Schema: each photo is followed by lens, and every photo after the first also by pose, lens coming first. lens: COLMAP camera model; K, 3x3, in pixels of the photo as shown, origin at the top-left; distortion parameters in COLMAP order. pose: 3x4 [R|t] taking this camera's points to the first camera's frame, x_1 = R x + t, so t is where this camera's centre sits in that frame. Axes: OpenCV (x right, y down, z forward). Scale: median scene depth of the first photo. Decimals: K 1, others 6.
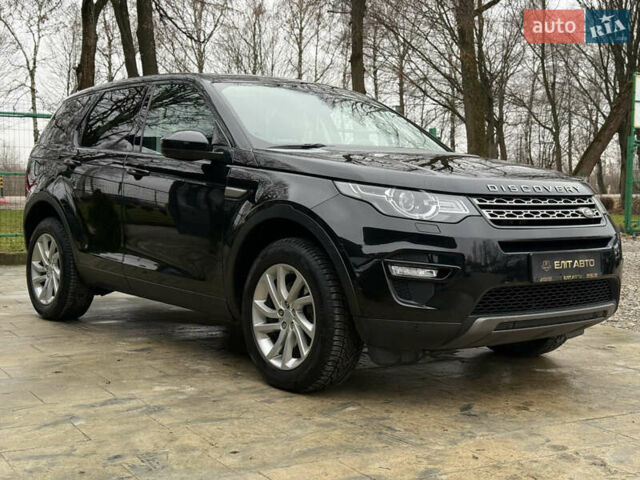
lens RADIAL K [[926.1, 0, 320.0], [0, 926.1, 240.0], [0, 0, 1]] dist [0.215480, -0.617543]
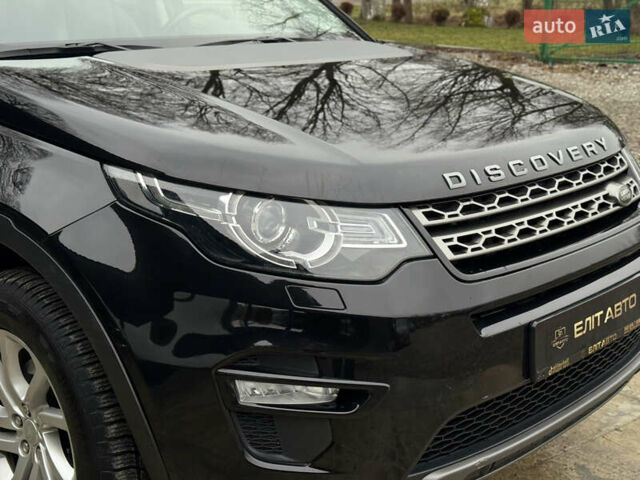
lens RADIAL K [[926.1, 0, 320.0], [0, 926.1, 240.0], [0, 0, 1]] dist [0.215480, -0.617543]
pose [[0.991976, -0.037625, 0.120697, 0.063850], [0.010100, 0.975224, 0.220990, -0.130948], [-0.126022, -0.217998, 0.967779, 0.566691]]
